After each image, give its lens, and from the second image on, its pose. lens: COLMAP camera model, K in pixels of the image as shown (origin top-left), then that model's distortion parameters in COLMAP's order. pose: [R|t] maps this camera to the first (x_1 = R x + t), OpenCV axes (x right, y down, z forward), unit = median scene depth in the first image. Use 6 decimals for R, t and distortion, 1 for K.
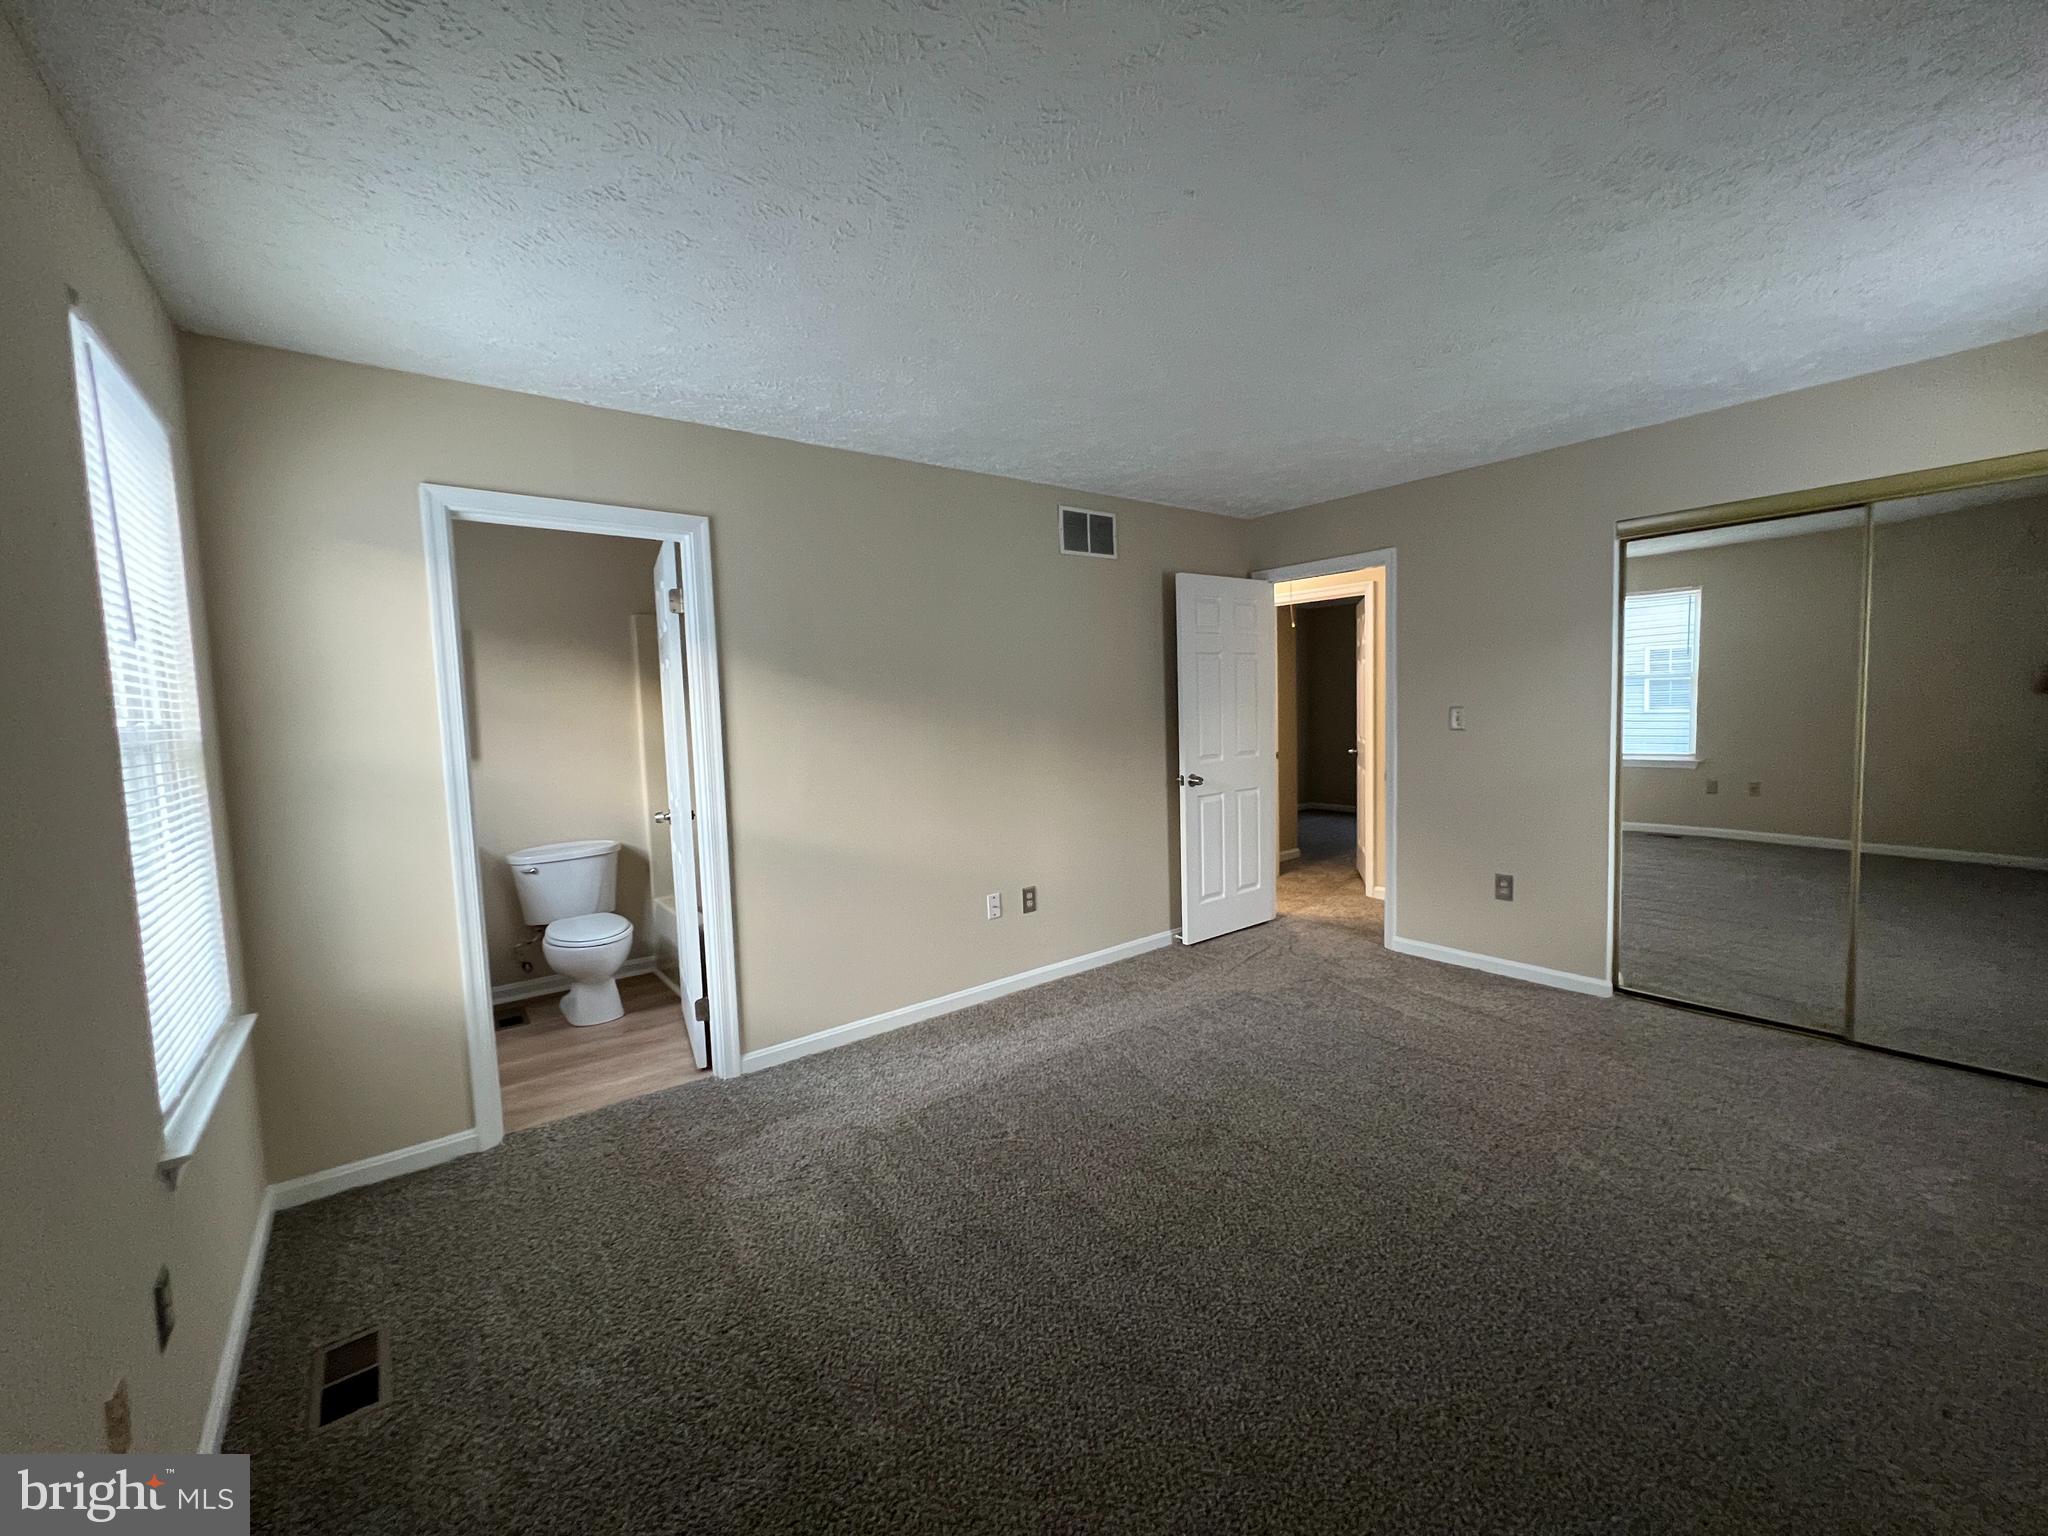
lens RADIAL K [[823.8, 0, 1024.0], [0, 823.8, 768.0], [0, 0, 1]] dist [-0.002257, -0.000160]
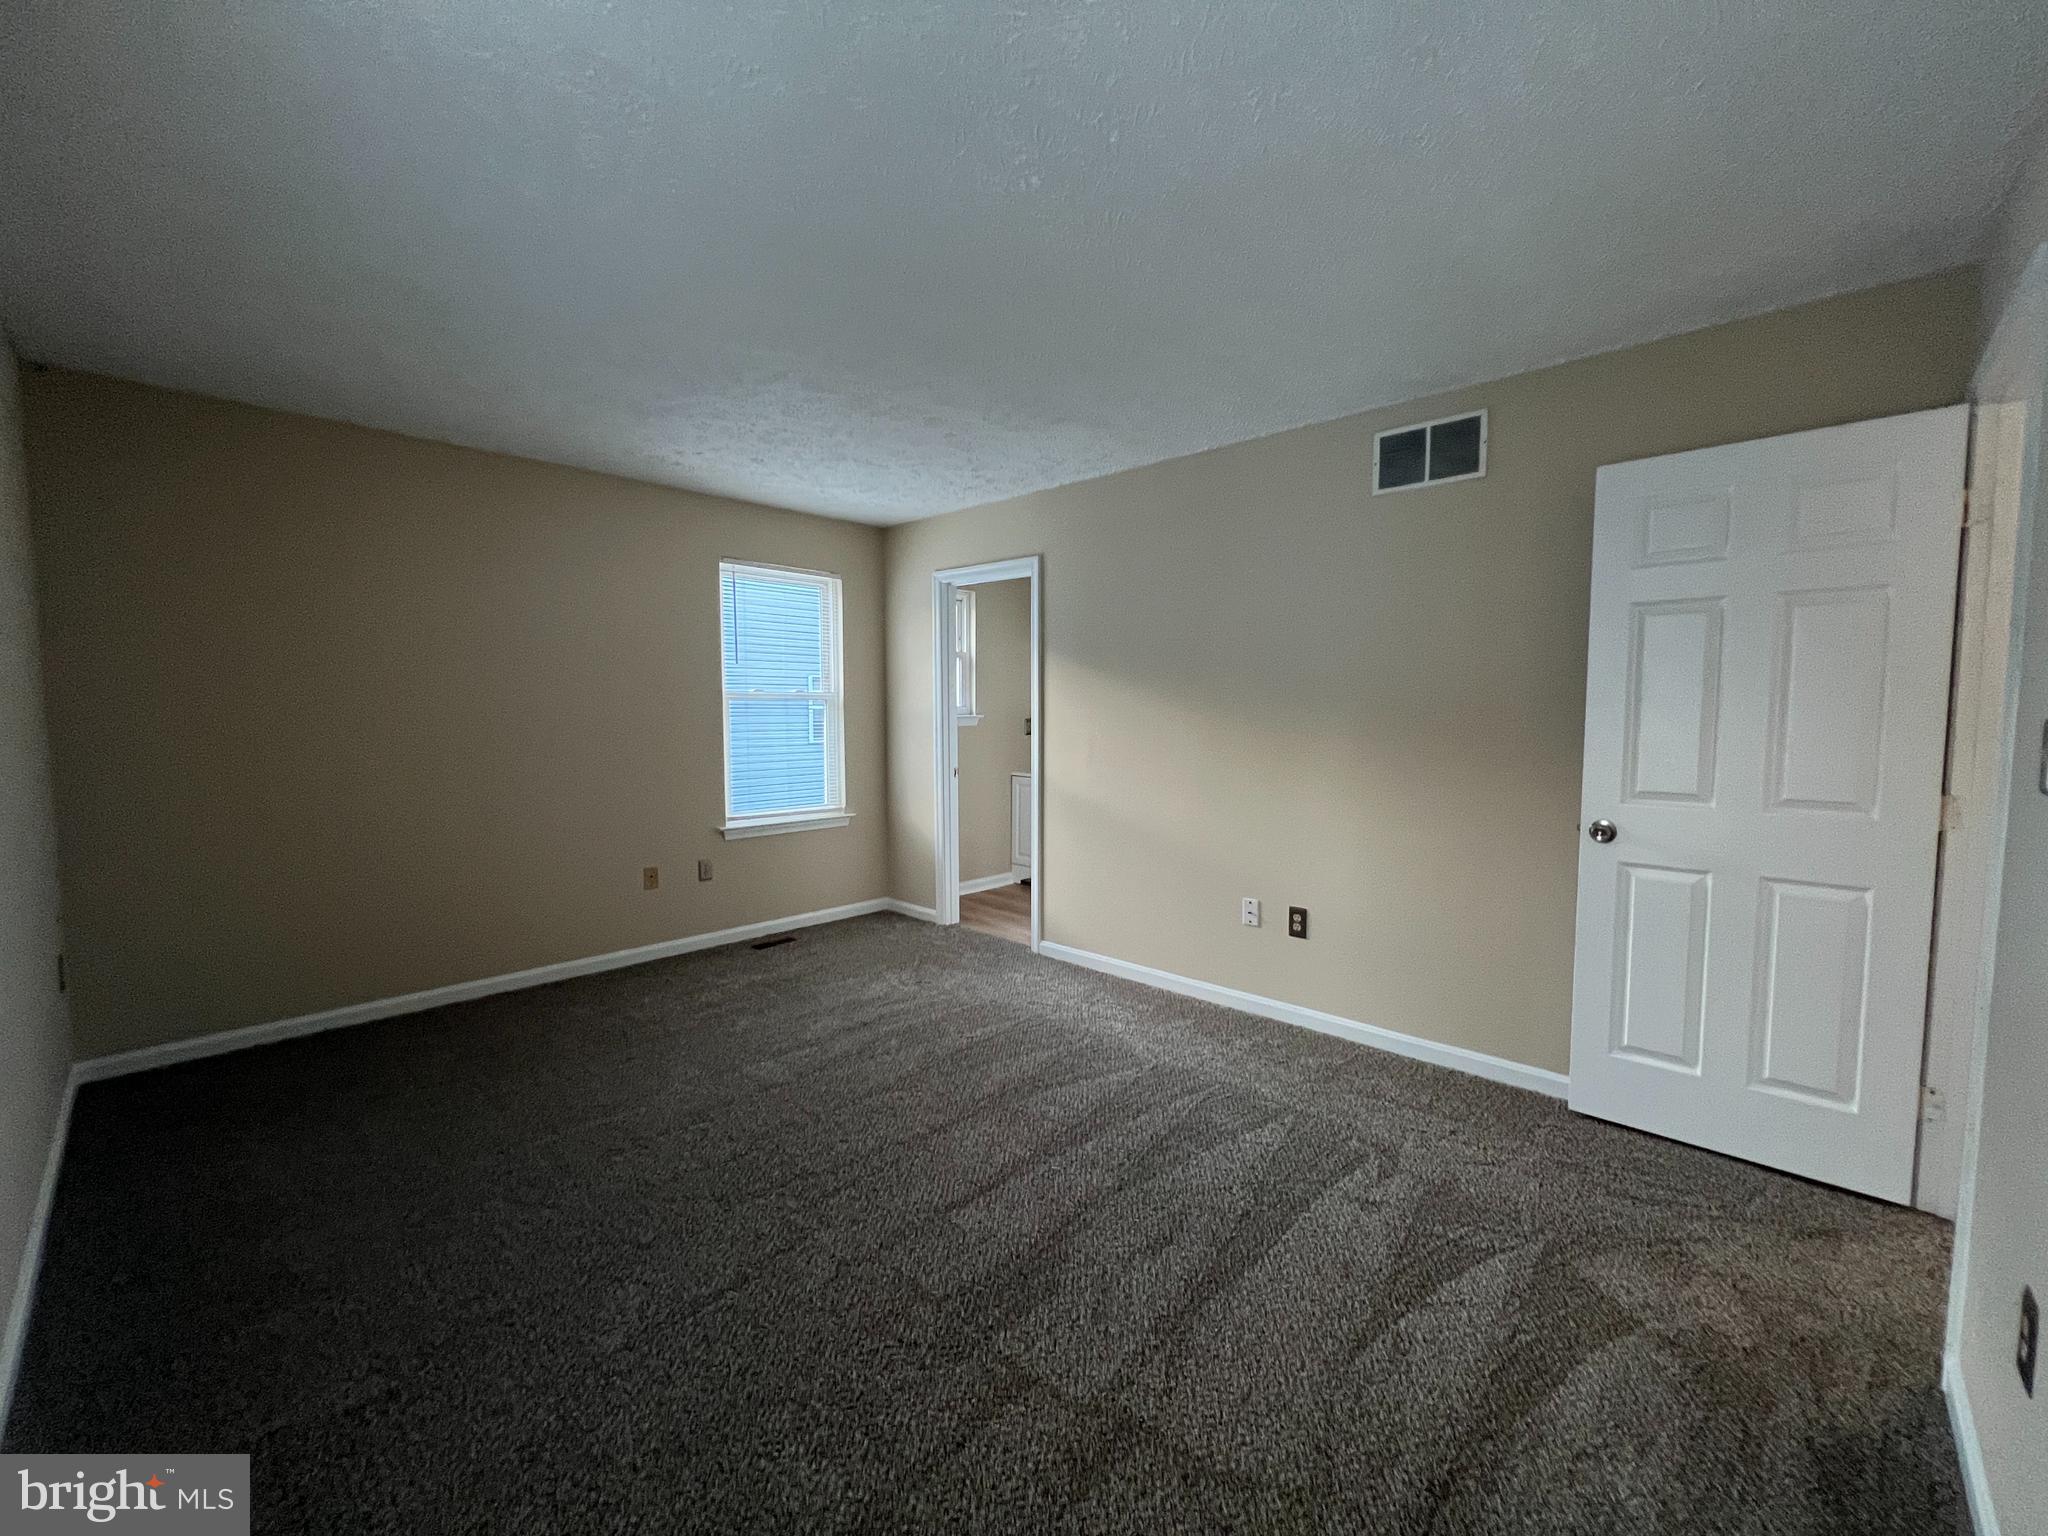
lens RADIAL K [[823.8, 0, 1024.0], [0, 823.8, 768.0], [0, 0, 1]] dist [-0.002257, -0.000160]
pose [[0.149460, 0.103408, -0.983346, 0.770011], [-0.088087, 0.991954, 0.090925, -0.049050], [0.984836, 0.073031, 0.157367, 0.569324]]
